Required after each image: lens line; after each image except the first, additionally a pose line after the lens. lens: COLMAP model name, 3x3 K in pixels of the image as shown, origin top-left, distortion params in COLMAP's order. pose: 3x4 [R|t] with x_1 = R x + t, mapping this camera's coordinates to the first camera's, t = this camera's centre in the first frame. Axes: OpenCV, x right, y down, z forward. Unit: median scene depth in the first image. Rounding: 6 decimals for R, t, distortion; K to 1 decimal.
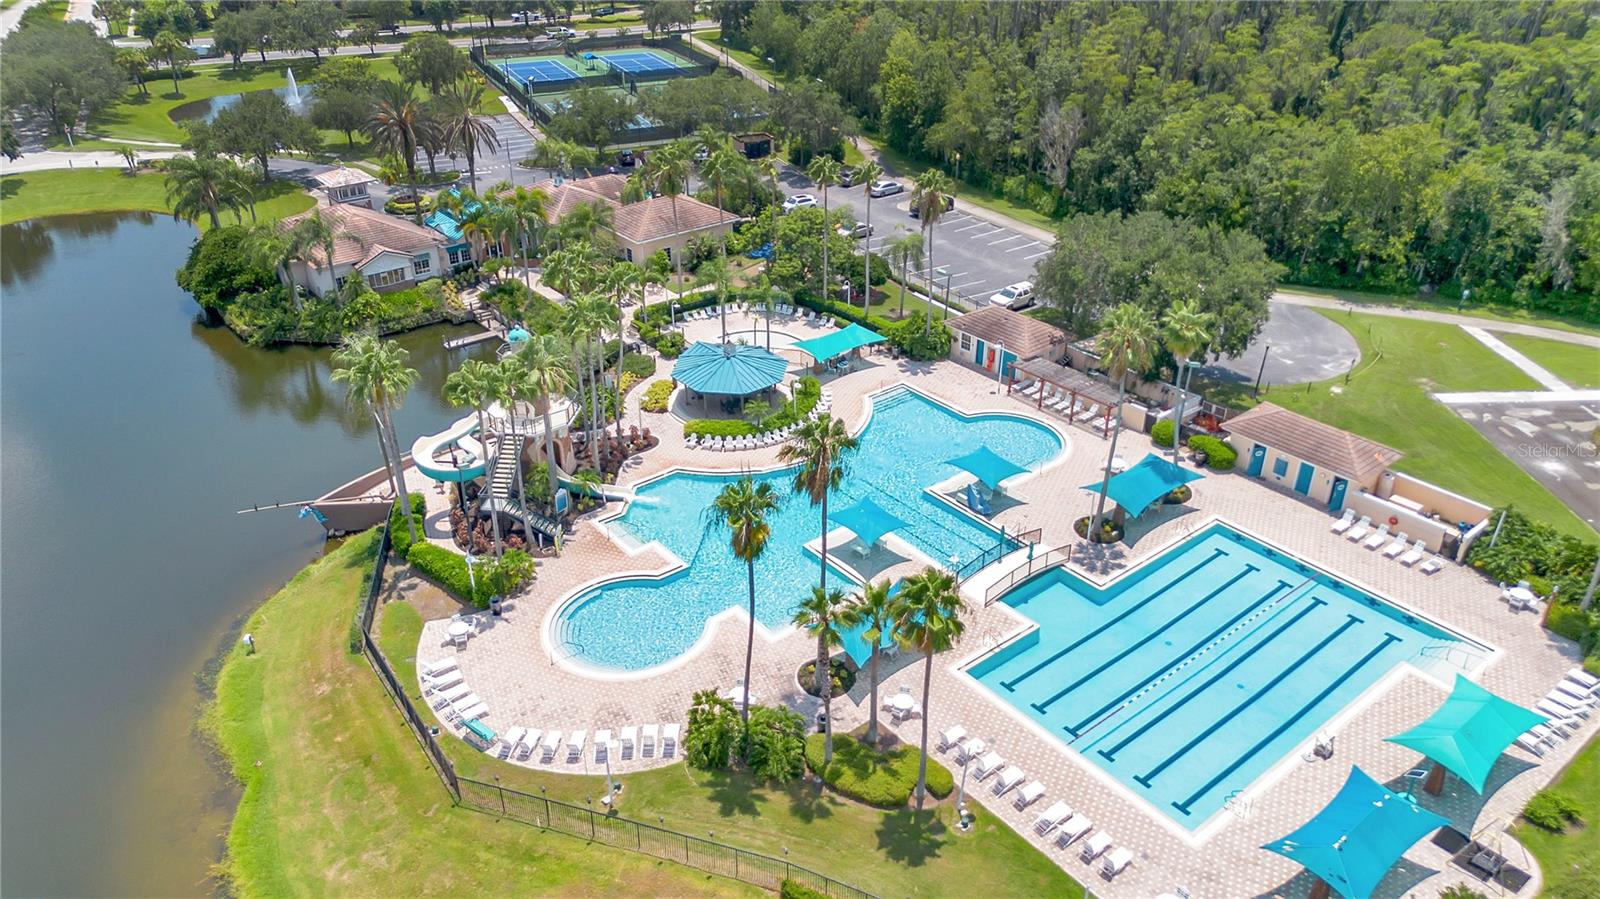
lens RADIAL K [[1130.6, 0, 794.8], [0, 1130.6, 446.1], [0, 0, 1]] dist [0.031763, -0.018657]
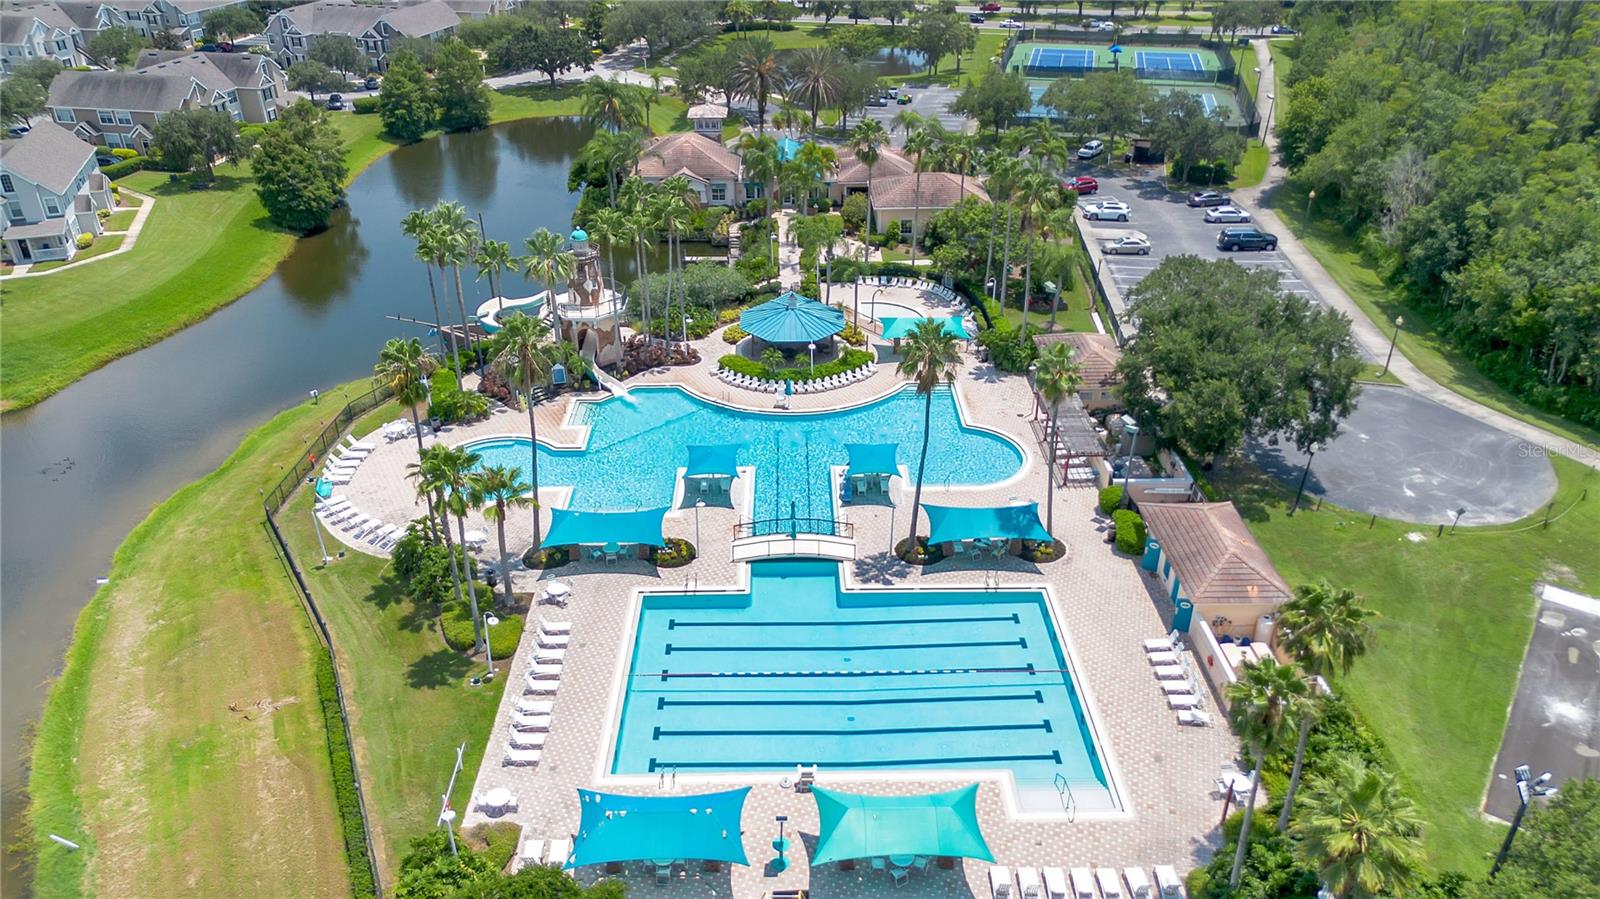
lens RADIAL K [[1130.6, 0, 799.5], [0, 1130.6, 456.0], [0, 0, 1]] dist [0.031763, -0.018657]
pose [[0.788435, 0.302704, -0.535482, 0.705704], [-0.296940, 0.949683, 0.099638, -0.069508], [0.538699, 0.080448, 0.838649, 0.145786]]
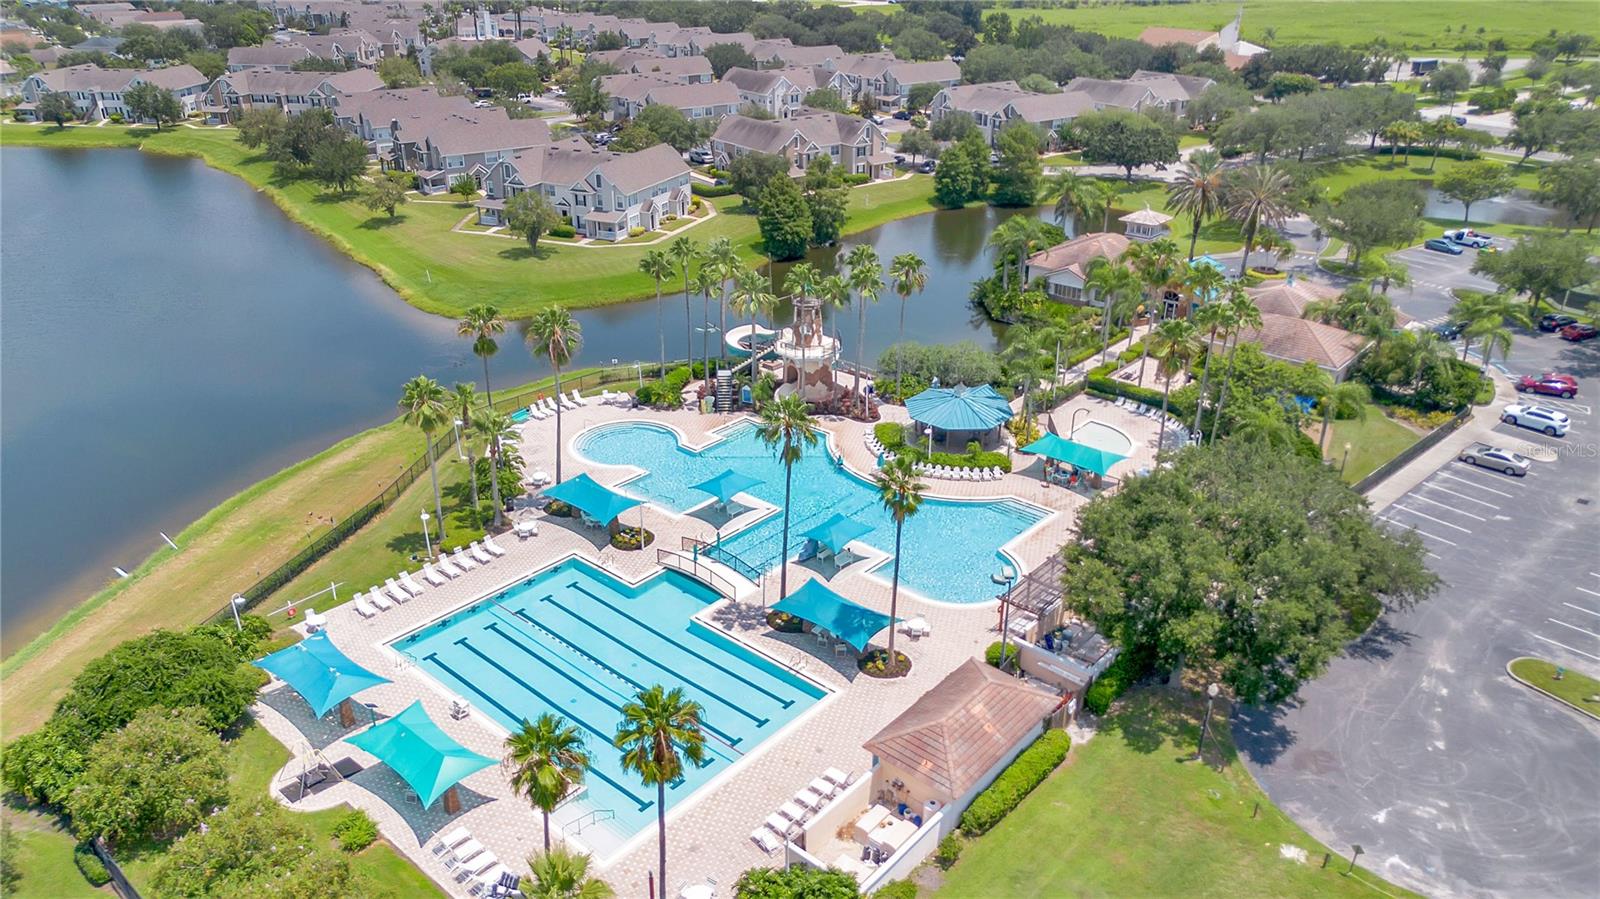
lens RADIAL K [[1130.6, 0, 799.1], [0, 1130.6, 448.2], [0, 0, 1]] dist [0.031763, -0.018657]
pose [[0.166406, 0.416208, -0.893913, 1.137776], [-0.476922, 0.827435, 0.296474, -0.359373], [0.863049, 0.376992, 0.336189, 0.647662]]
